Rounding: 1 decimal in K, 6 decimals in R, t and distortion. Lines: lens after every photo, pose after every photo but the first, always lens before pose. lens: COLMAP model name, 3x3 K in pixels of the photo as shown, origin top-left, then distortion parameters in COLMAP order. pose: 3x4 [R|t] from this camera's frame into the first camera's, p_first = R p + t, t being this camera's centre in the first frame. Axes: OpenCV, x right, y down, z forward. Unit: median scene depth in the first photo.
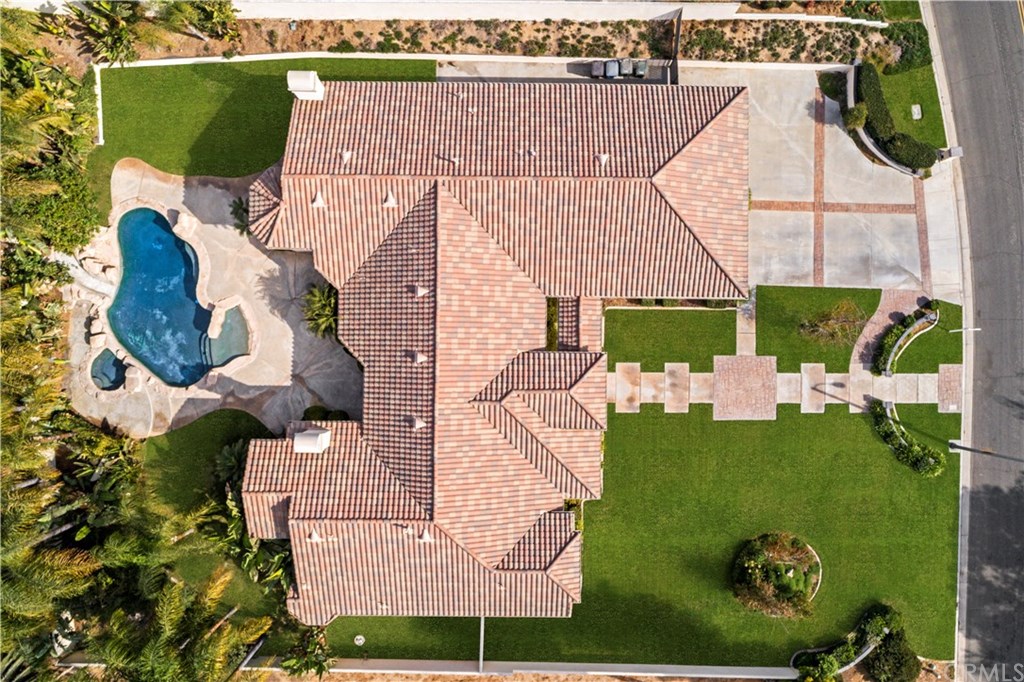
lens RADIAL K [[690.7, 0, 512.0], [0, 690.7, 341.0], [0, 0, 1]] dist [-0.002700, 0.003625]
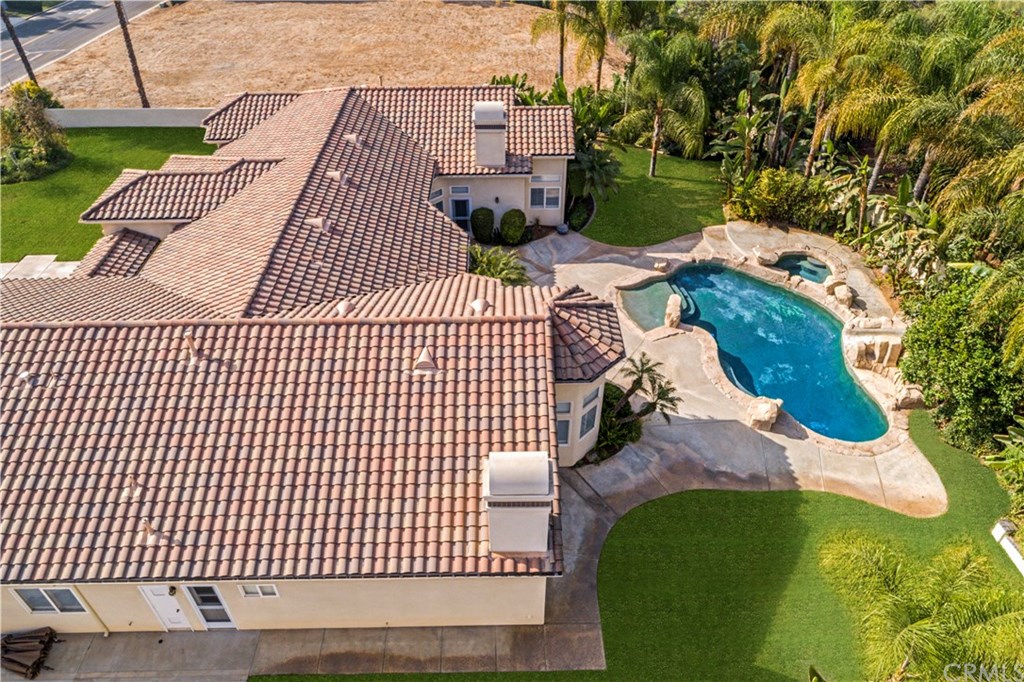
lens RADIAL K [[690.7, 0, 512.0], [0, 690.7, 341.0], [0, 0, 1]] dist [-0.002700, 0.003625]
pose [[-0.999509, 0.020822, -0.023394, -0.255668], [-0.031268, -0.621027, 0.783165, -0.564036], [0.001779, 0.783513, 0.621373, 0.605167]]
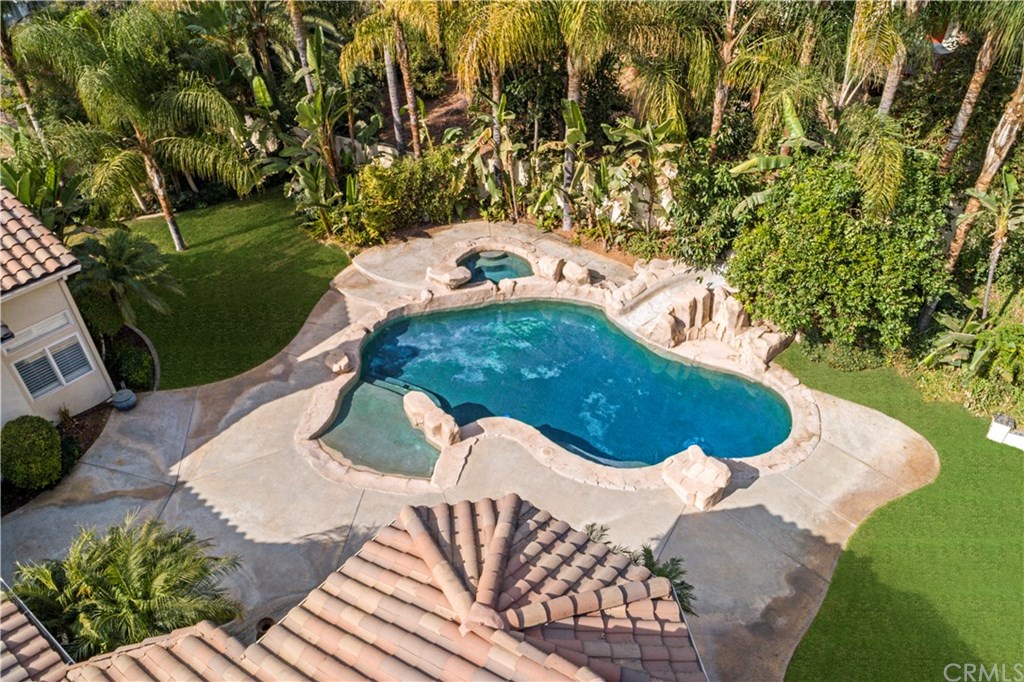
lens RADIAL K [[690.7, 0, 512.0], [0, 690.7, 341.0], [0, 0, 1]] dist [-0.002700, 0.003625]
pose [[-0.585594, 0.493133, -0.643350, -0.223879], [-0.810291, -0.334058, 0.481491, -0.238984], [0.022523, 0.803259, 0.595204, 0.729896]]
